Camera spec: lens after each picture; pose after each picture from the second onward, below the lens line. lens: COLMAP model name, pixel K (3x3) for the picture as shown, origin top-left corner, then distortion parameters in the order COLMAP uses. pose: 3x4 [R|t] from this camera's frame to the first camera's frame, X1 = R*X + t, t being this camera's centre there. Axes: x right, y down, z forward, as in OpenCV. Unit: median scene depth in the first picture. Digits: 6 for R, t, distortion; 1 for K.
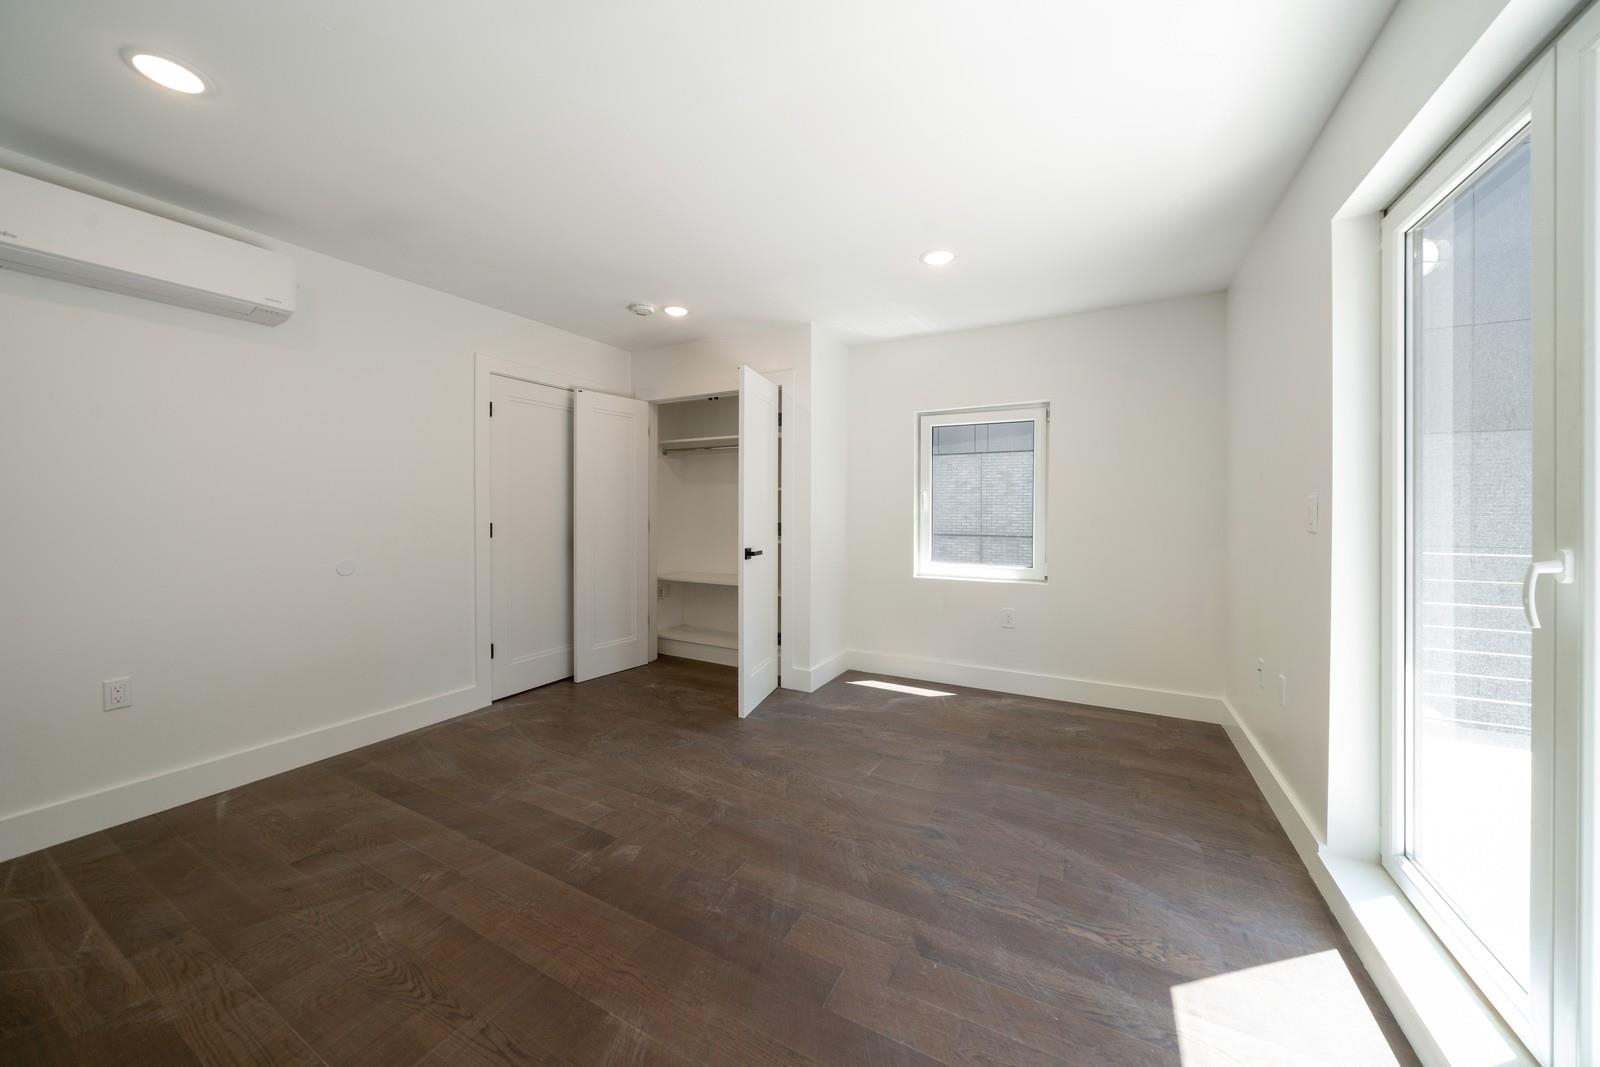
lens RADIAL K [[555.3, 0, 801.4], [0, 555.3, 511.0], [0, 0, 1]] dist [-0.003926, -0.000014]
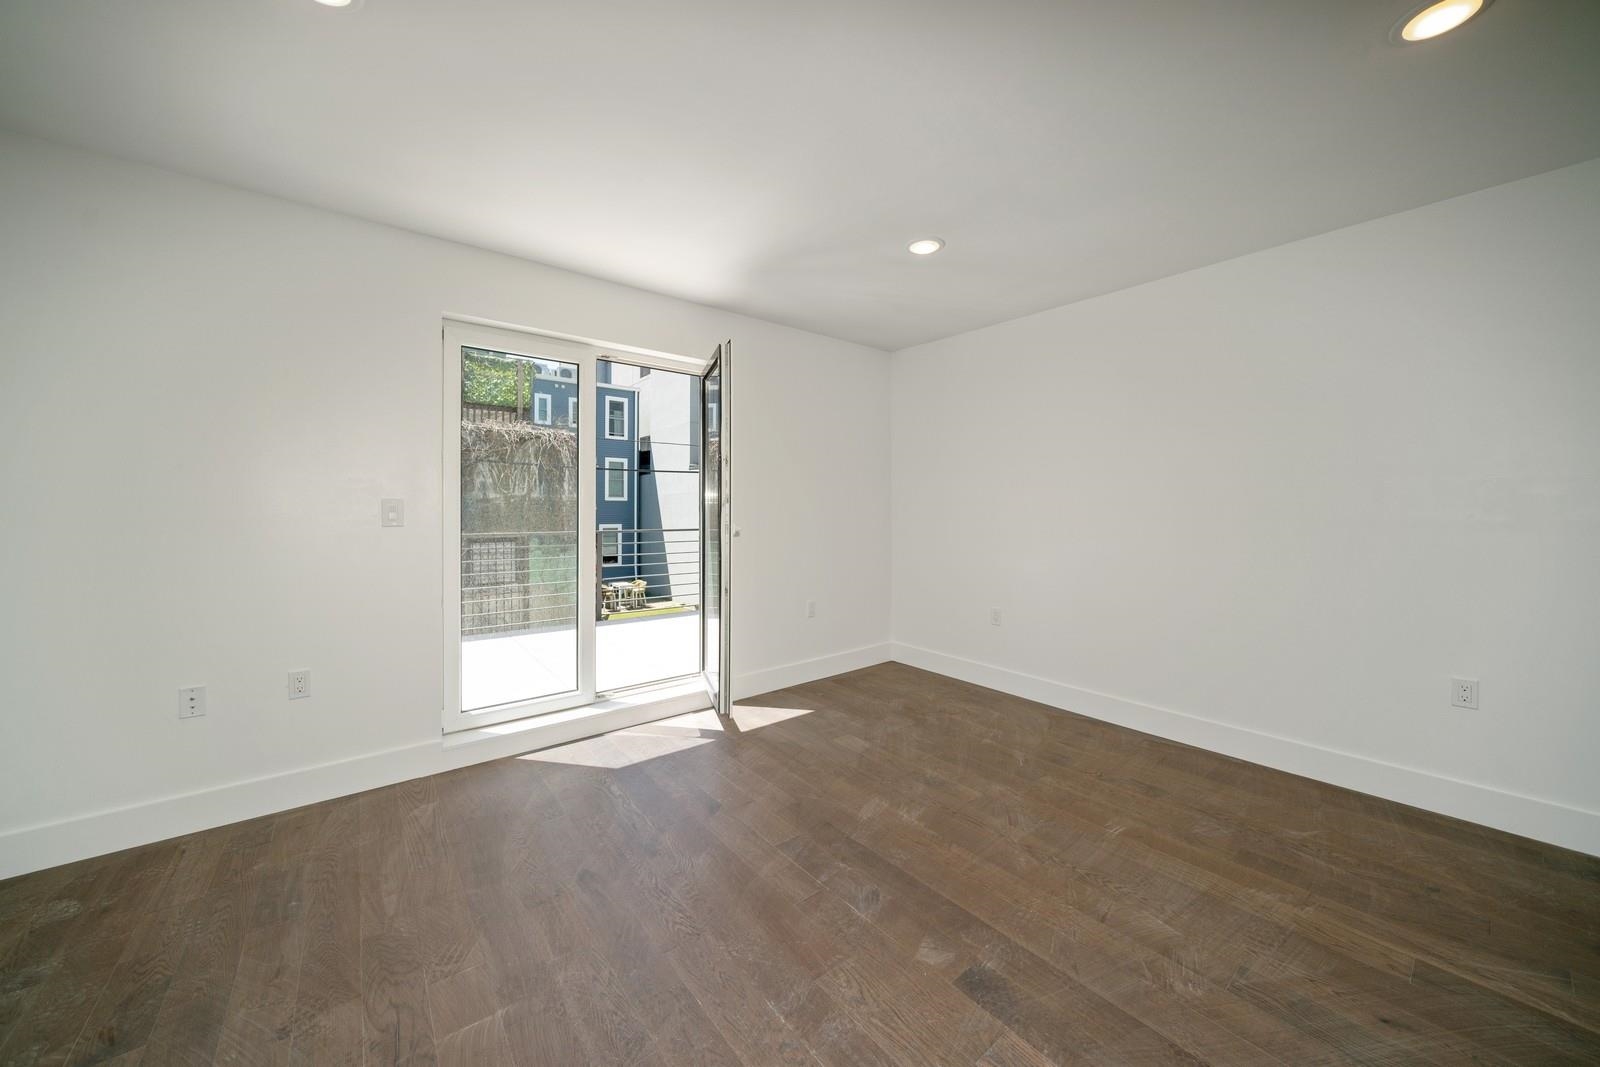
lens RADIAL K [[568.1, 0, 802.6], [0, 568.1, 504.0], [0, 0, 1]] dist [-0.010217, -0.000045]
pose [[-0.920079, 0.004099, 0.391711, -0.426629], [0.001013, 0.999967, -0.008084, -0.001300], [-0.391732, -0.007041, -0.920053, 1.682839]]
